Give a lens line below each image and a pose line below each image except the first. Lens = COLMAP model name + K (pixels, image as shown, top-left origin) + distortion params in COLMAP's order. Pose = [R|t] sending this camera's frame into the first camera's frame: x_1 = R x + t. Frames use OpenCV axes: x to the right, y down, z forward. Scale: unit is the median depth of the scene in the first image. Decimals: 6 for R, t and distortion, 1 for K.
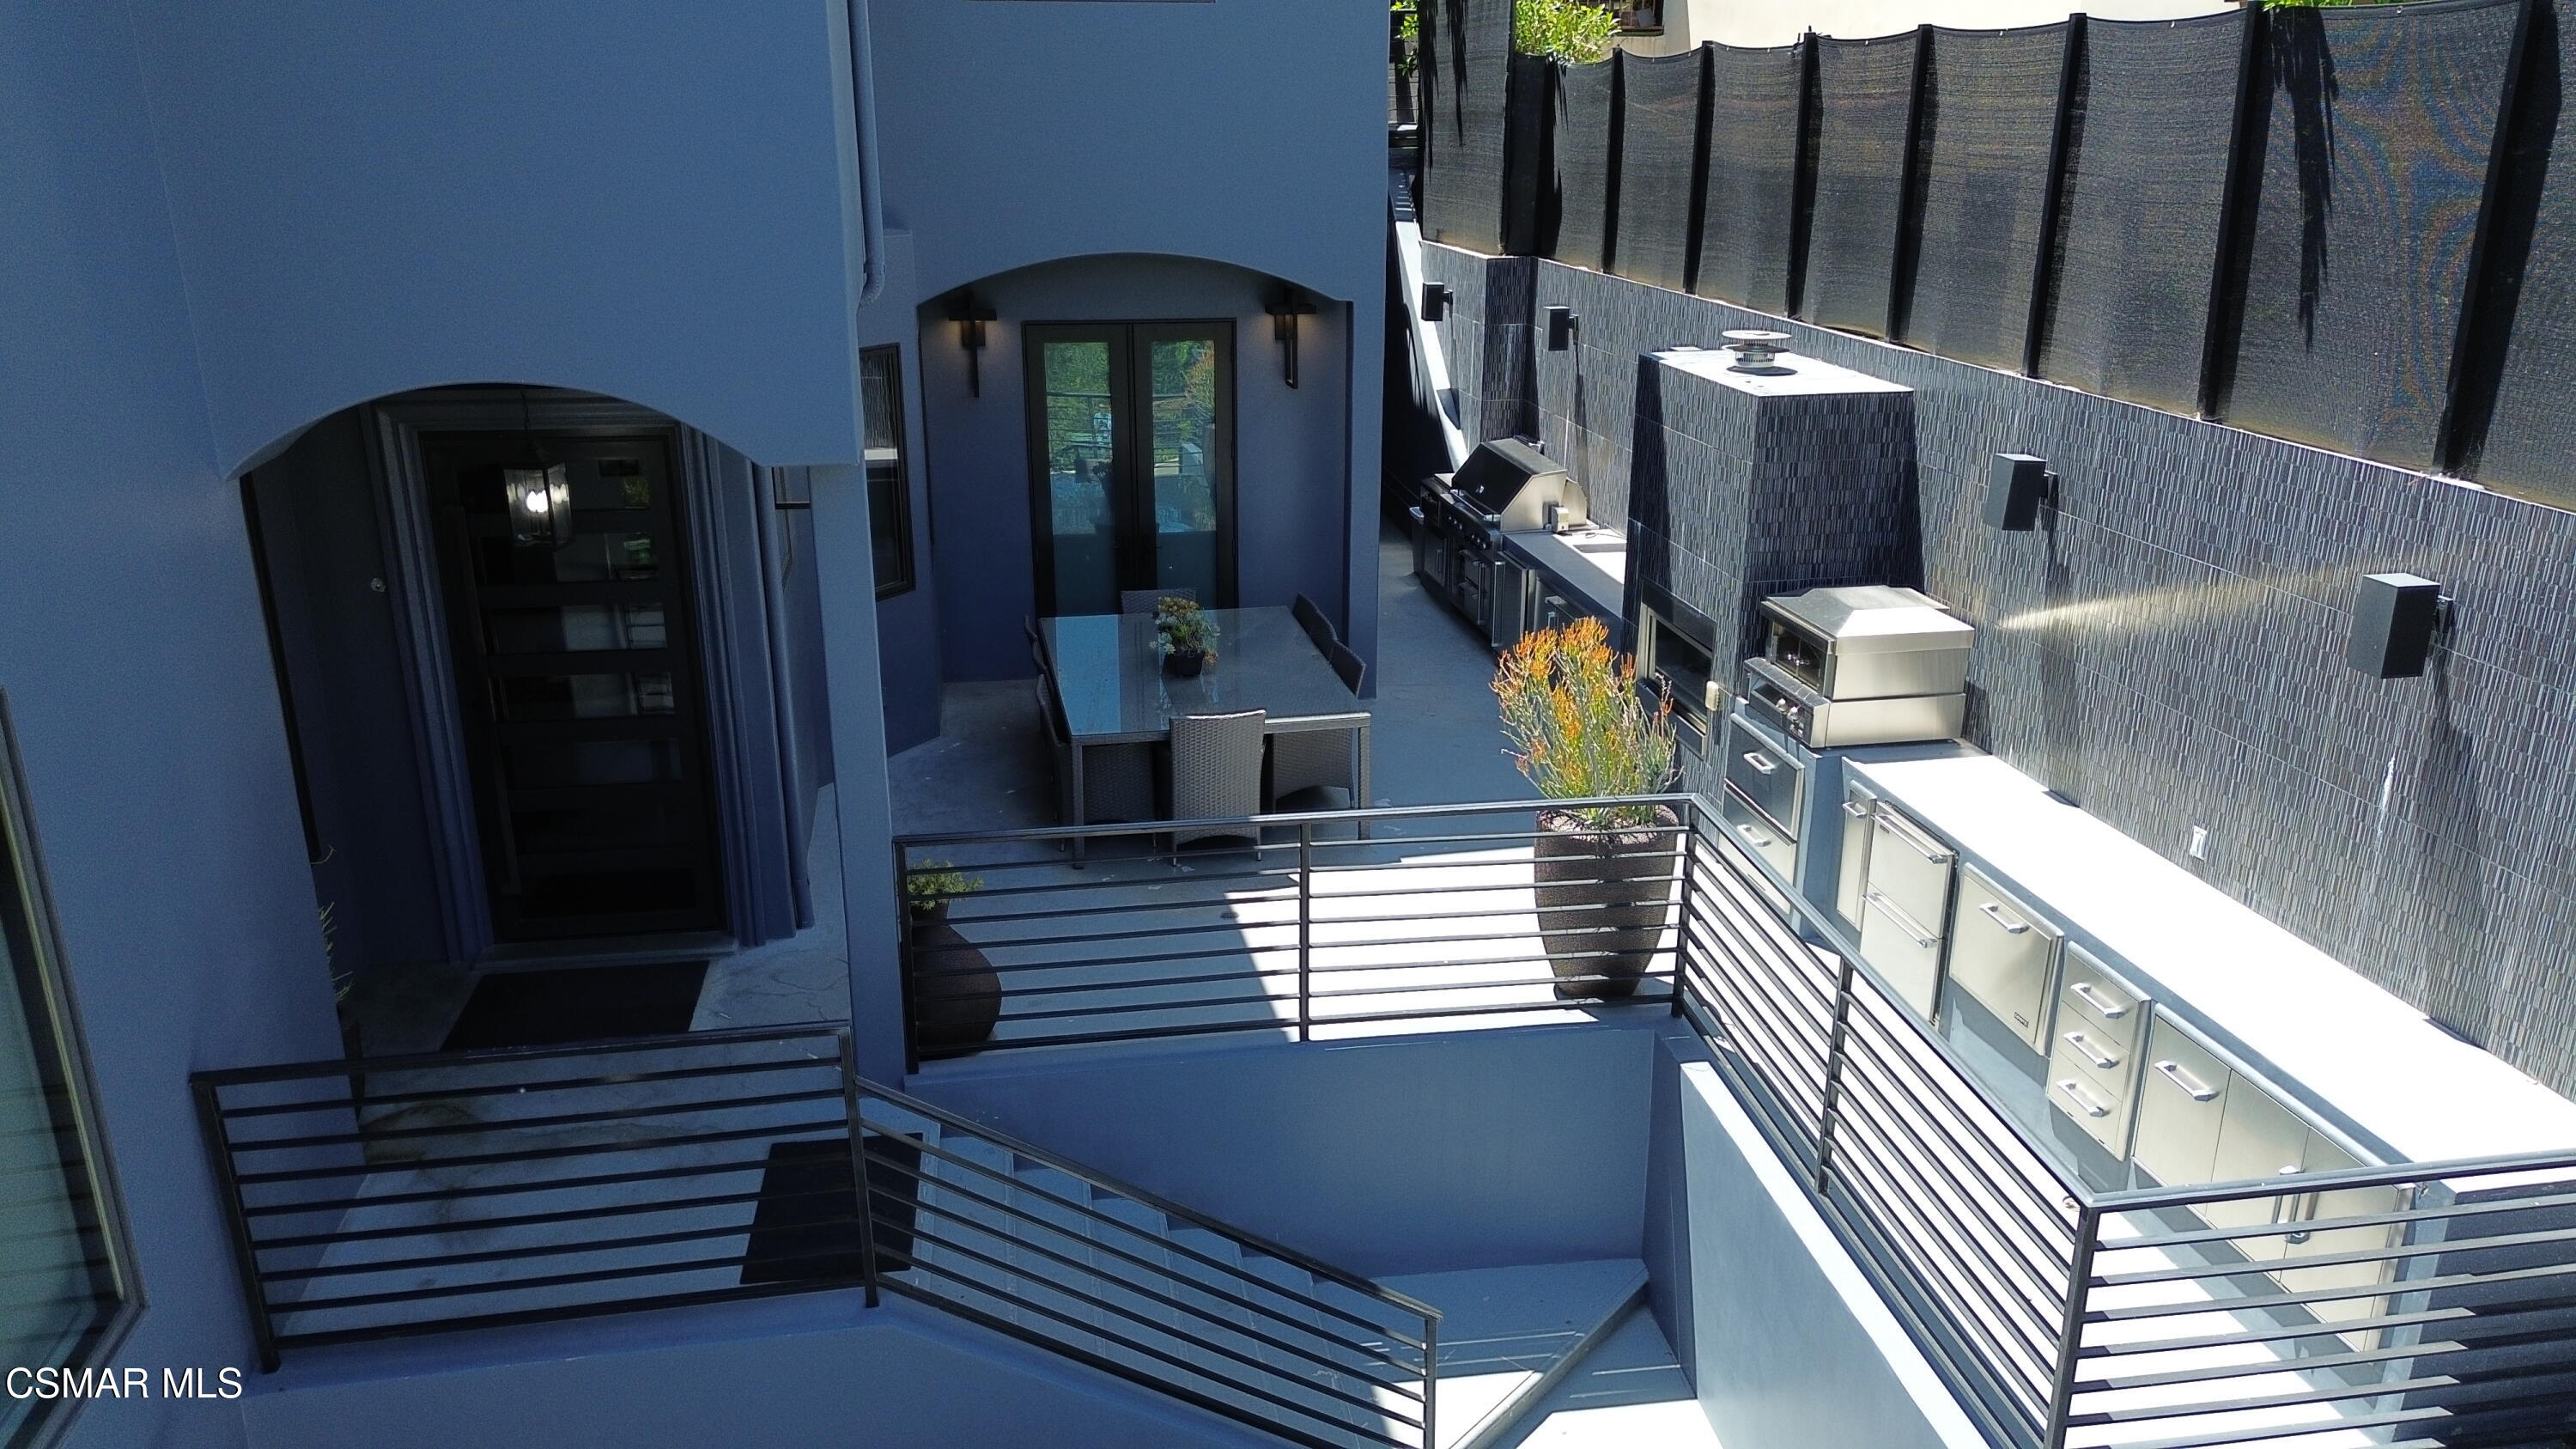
lens RADIAL K [[1802.5, 0, 1288.0], [0, 1802.5, 724.5], [0, 0, 1]] dist [0.083504, -0.084167]
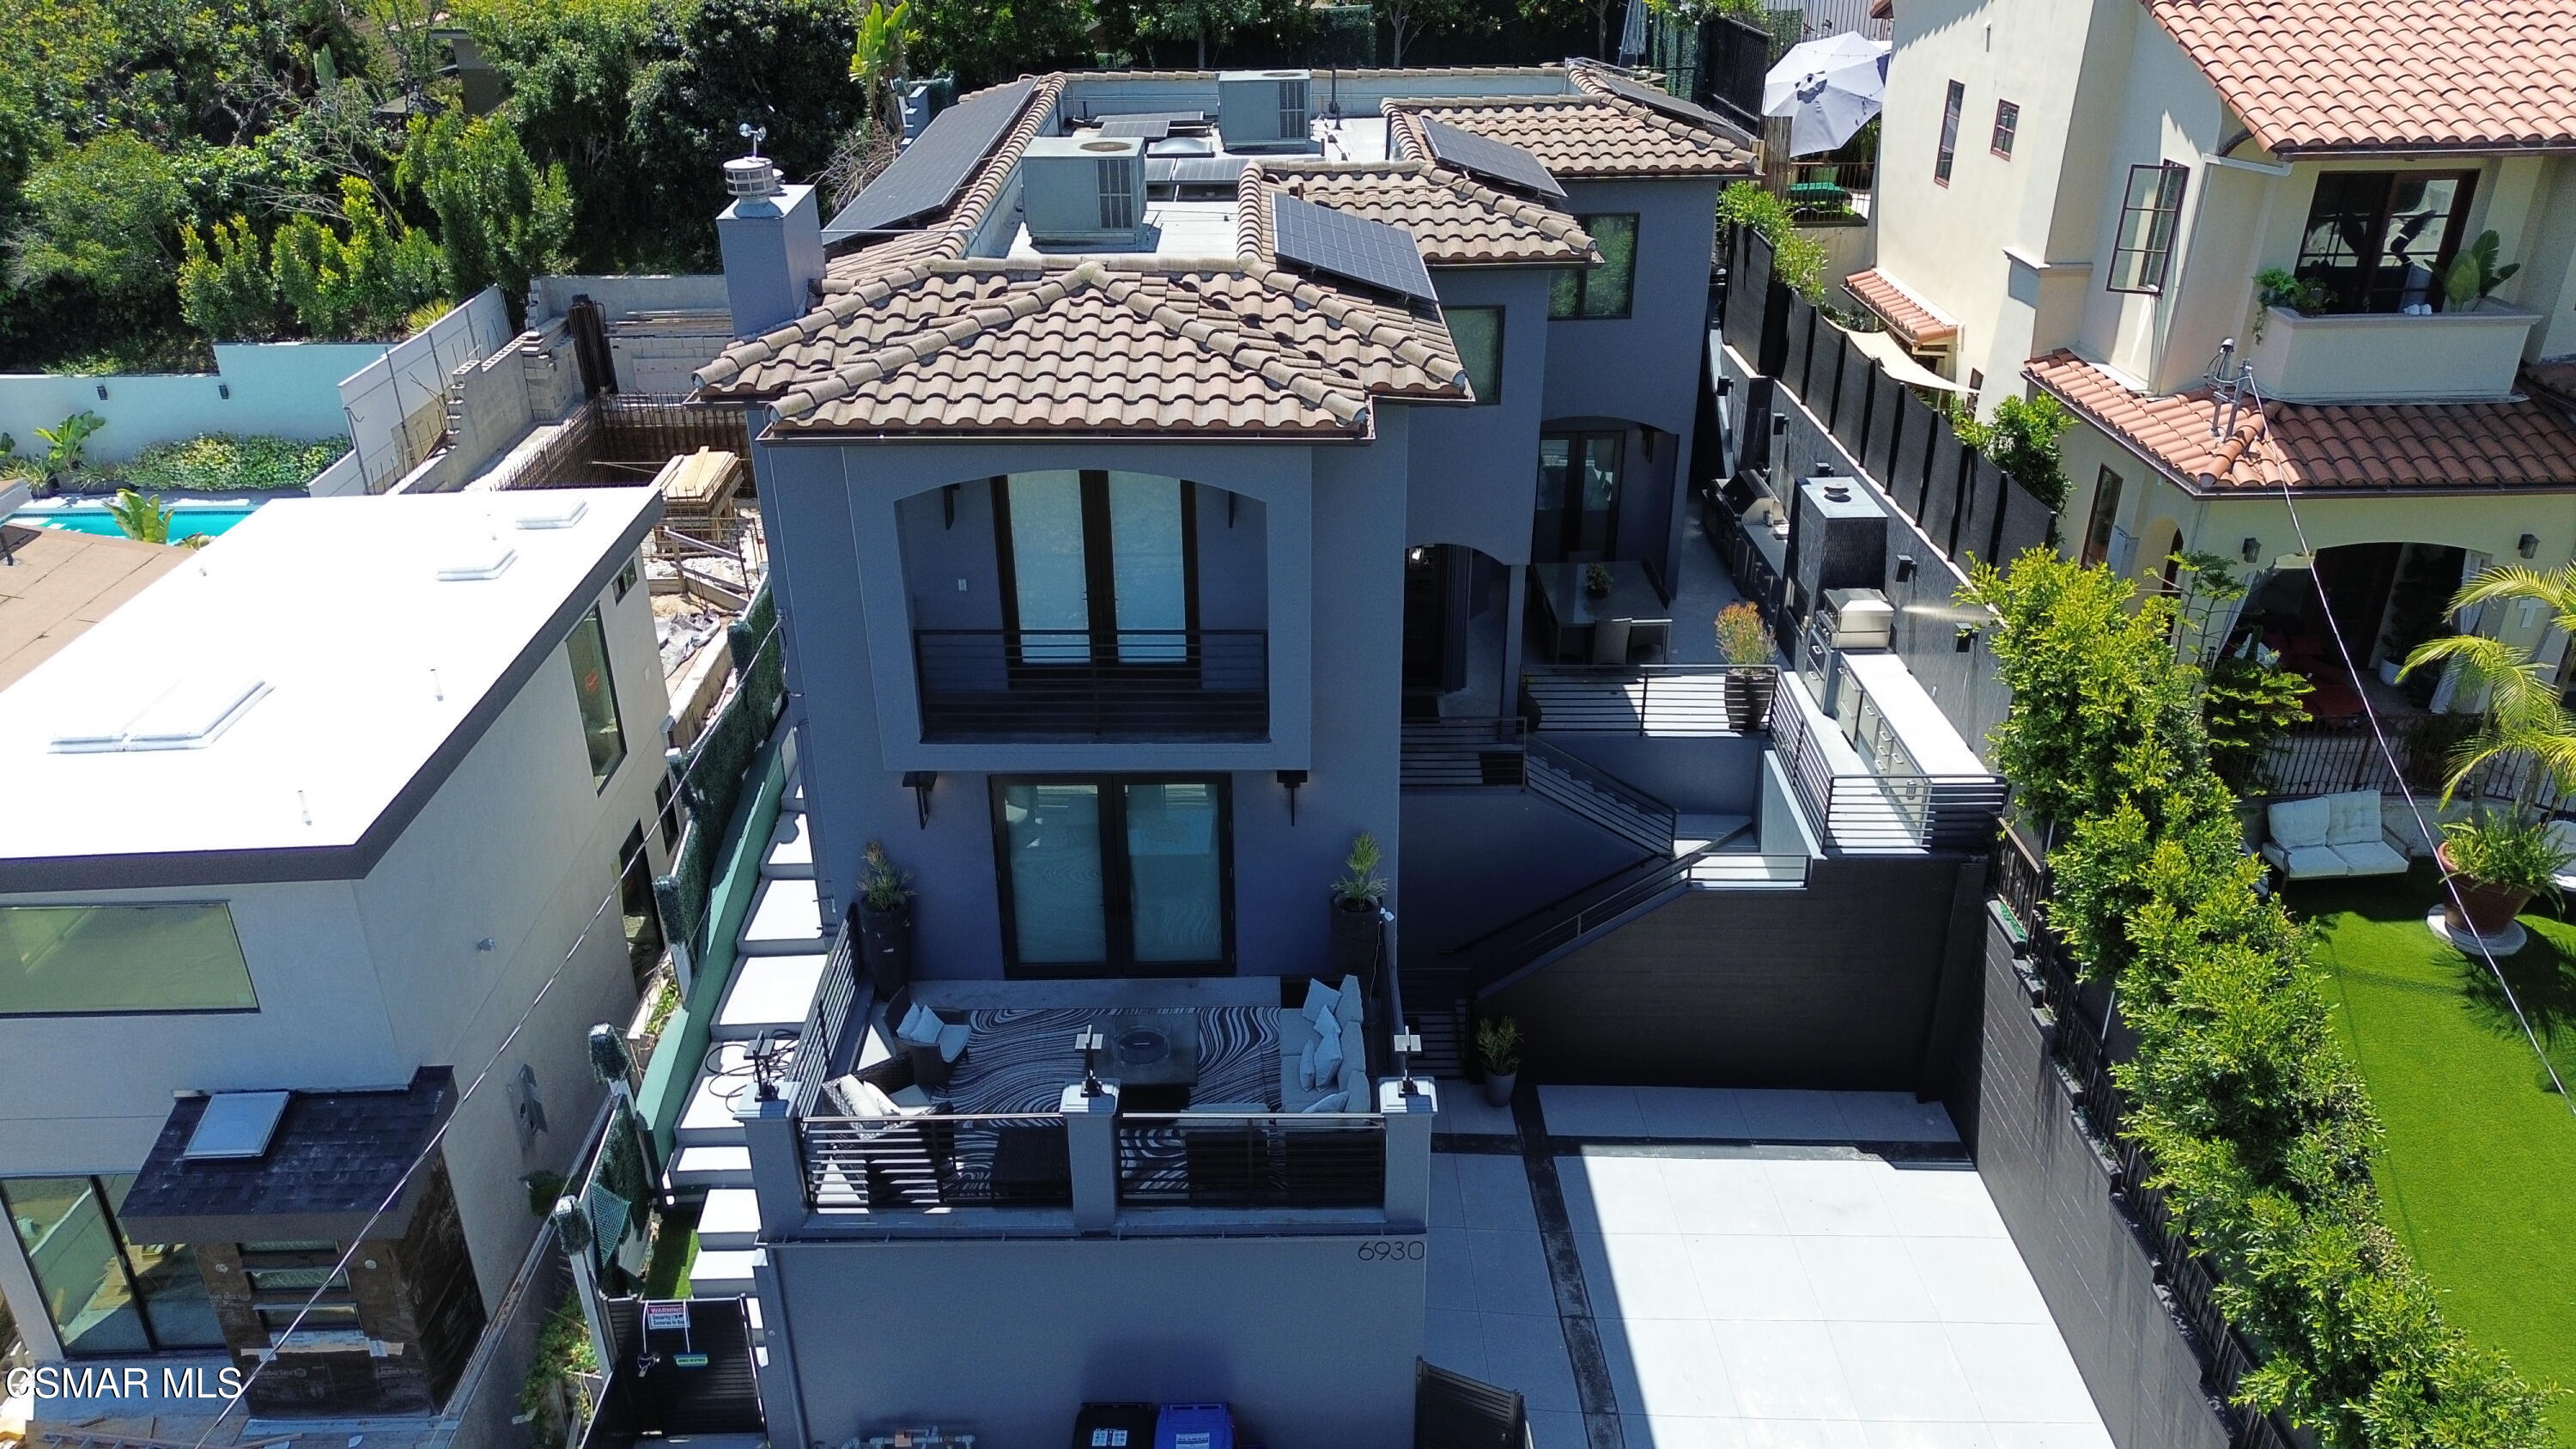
lens RADIAL K [[1802.5, 0, 1288.0], [0, 1802.5, 724.5], [0, 0, 1]] dist [0.083504, -0.084167]
pose [[0.985523, 0.071877, -0.153551, -0.095679], [-0.049787, 0.988448, 0.143150, -0.214007], [0.162067, -0.133433, 0.977717, -1.771913]]
